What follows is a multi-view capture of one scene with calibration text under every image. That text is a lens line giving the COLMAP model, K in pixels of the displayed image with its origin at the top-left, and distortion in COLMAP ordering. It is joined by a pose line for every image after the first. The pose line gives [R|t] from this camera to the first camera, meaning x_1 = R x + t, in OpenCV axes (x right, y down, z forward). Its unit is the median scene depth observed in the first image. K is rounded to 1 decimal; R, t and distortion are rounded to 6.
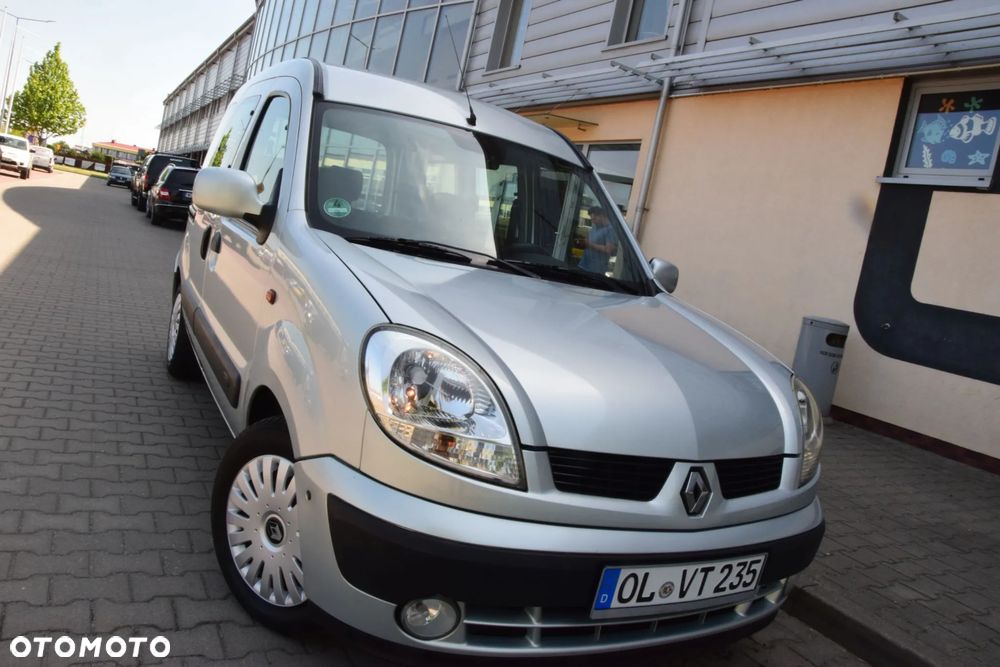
lens RADIAL K [[733.4, 0, 499.3], [0, 733.4, 325.7], [0, 0, 1]] dist [-0.158272, 0.069418]
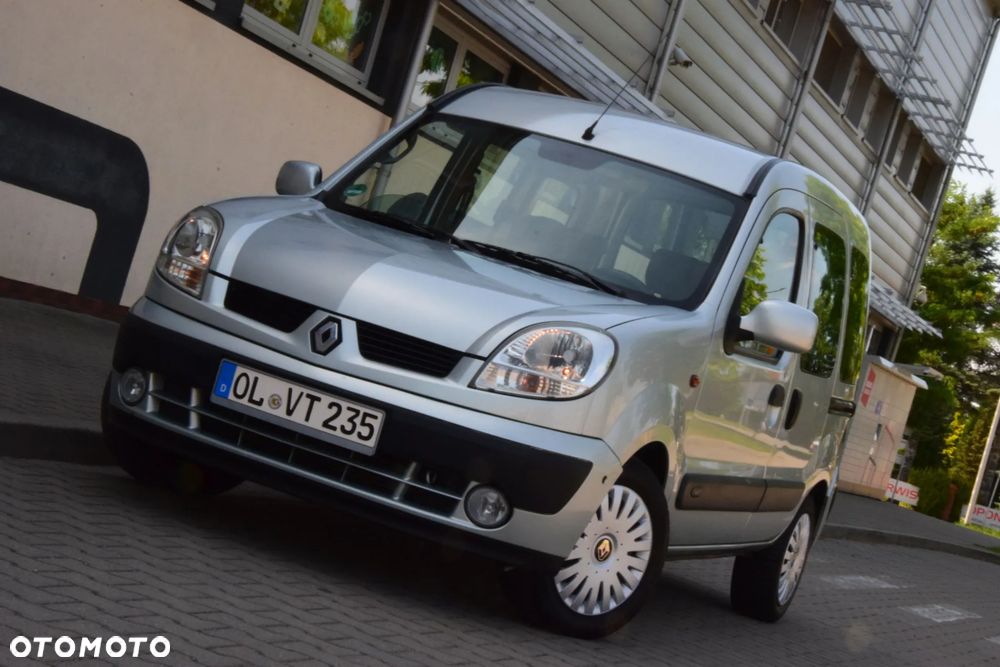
lens RADIAL K [[2033.3, 0, 509.6], [0, 2033.3, 324.9], [0, 0, 1]] dist [0.347802, 0.000000]
pose [[0.676586, -0.001473, -0.736362, 2.926097], [-0.253663, 0.938326, -0.234947, 0.915134], [0.691293, 0.345750, 0.634485, -0.947518]]
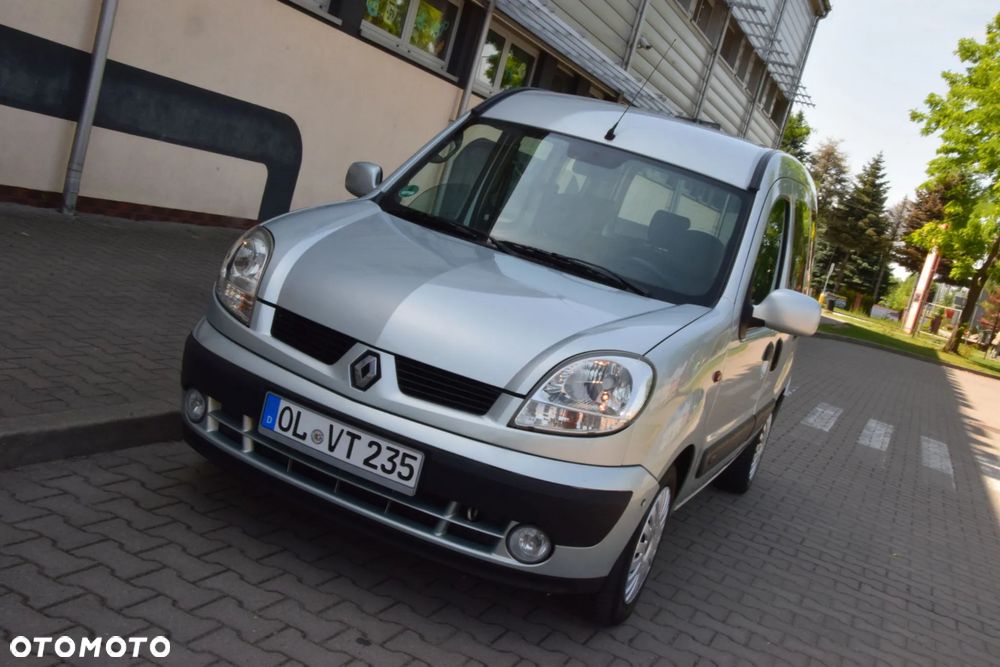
lens RADIAL K [[1046.1, 0, 516.6], [0, 1046.1, 336.1], [0, 0, 1]] dist [0.025247, 0.000000]
pose [[0.660361, 0.094880, -0.744930, 1.707463], [-0.239676, 0.966734, -0.089336, 0.263299], [0.711673, 0.237536, 0.661134, -0.006688]]
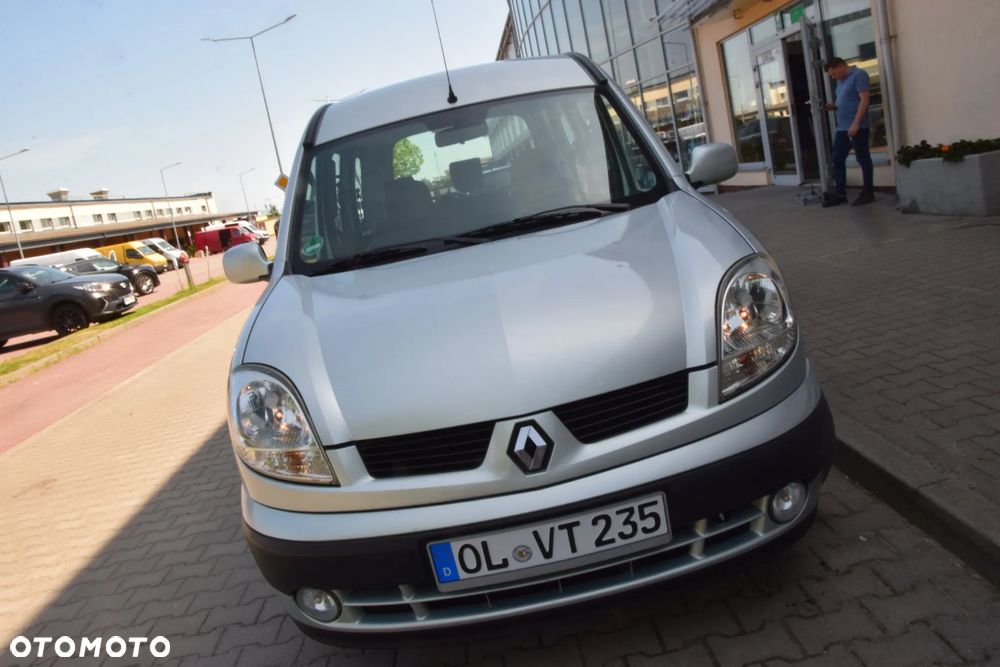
lens RADIAL K [[733.4, 0, 504.0], [0, 733.4, 326.2], [0, 0, 1]] dist [-0.158272, 0.069418]
pose [[0.823908, -0.281270, -0.491999, 0.730803], [0.323708, 0.946156, 0.001179, 0.068030], [0.465177, -0.160236, 0.870595, 0.181542]]
